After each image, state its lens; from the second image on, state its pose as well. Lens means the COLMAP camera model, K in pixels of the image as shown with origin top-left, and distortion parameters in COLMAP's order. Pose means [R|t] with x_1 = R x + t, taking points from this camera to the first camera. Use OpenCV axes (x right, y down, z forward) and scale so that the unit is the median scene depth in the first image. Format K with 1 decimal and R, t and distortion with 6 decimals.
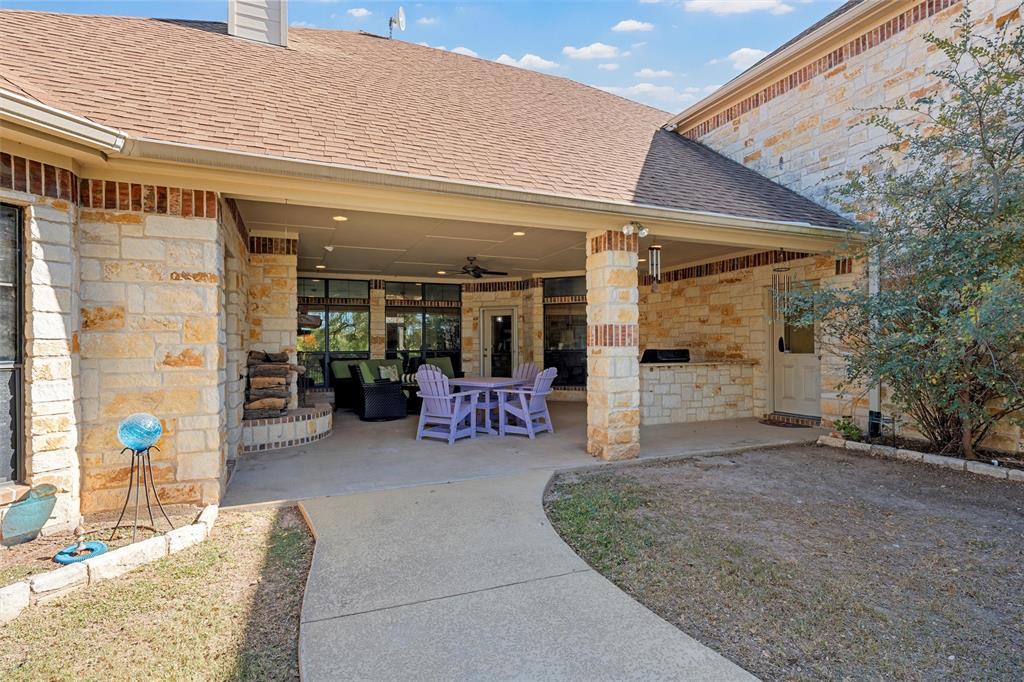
lens RADIAL K [[528.2, 0, 512.1], [0, 528.2, 346.1], [0, 0, 1]] dist [0.002725, 0.000397]
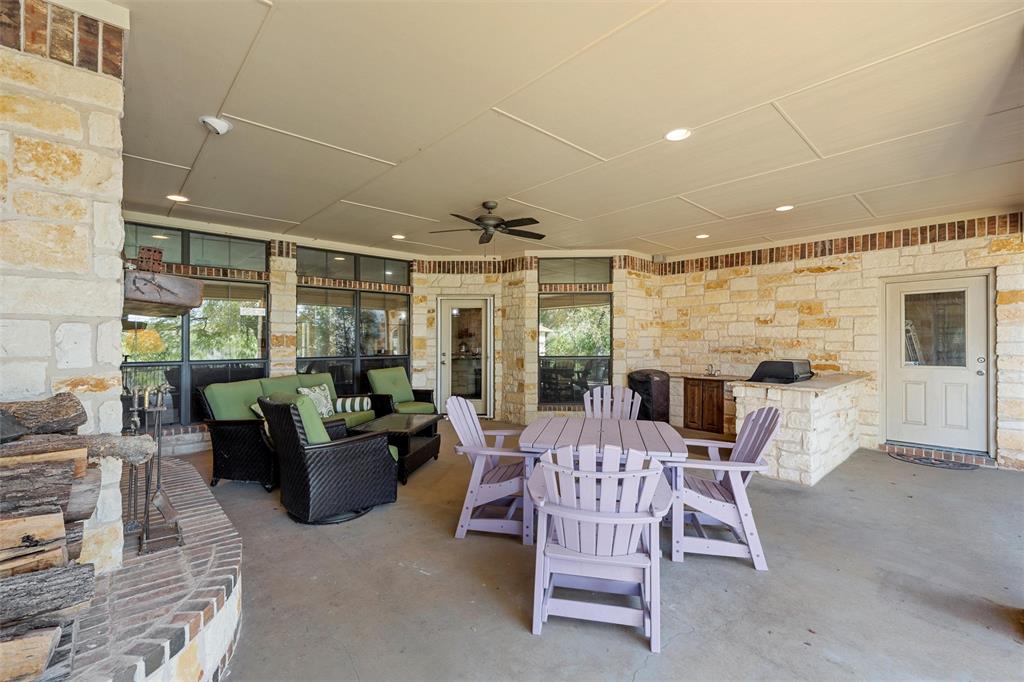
lens RADIAL K [[443.6, 0, 514.8], [0, 443.6, 341.7], [0, 0, 1]] dist [-0.000460, -0.000137]
pose [[0.941392, 0.007503, 0.337230, -0.207639], [-0.007230, 0.999972, -0.002066, -0.013089], [-0.337236, -0.000493, 0.941420, 0.507447]]
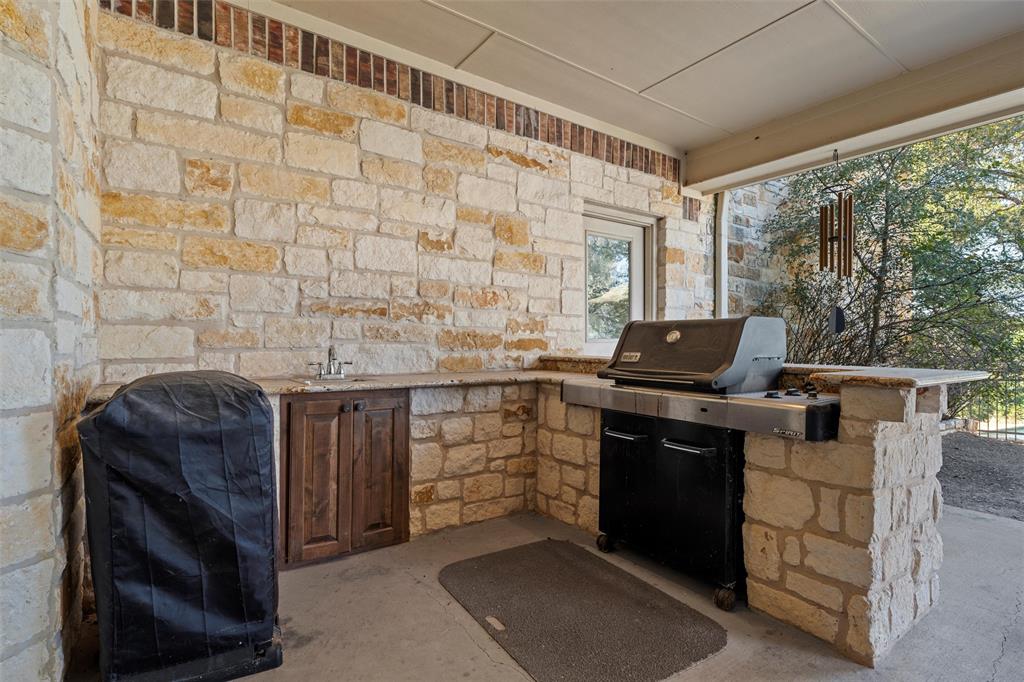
lens RADIAL K [[481.1, 0, 512.9], [0, 481.1, 345.6], [0, 0, 1]] dist [0.004724, -0.000295]
pose [[-0.185176, -0.004230, 0.982696, 0.047940], [-0.005404, 0.999980, 0.003286, 0.017257], [-0.982691, -0.004702, -0.185195, 1.010508]]
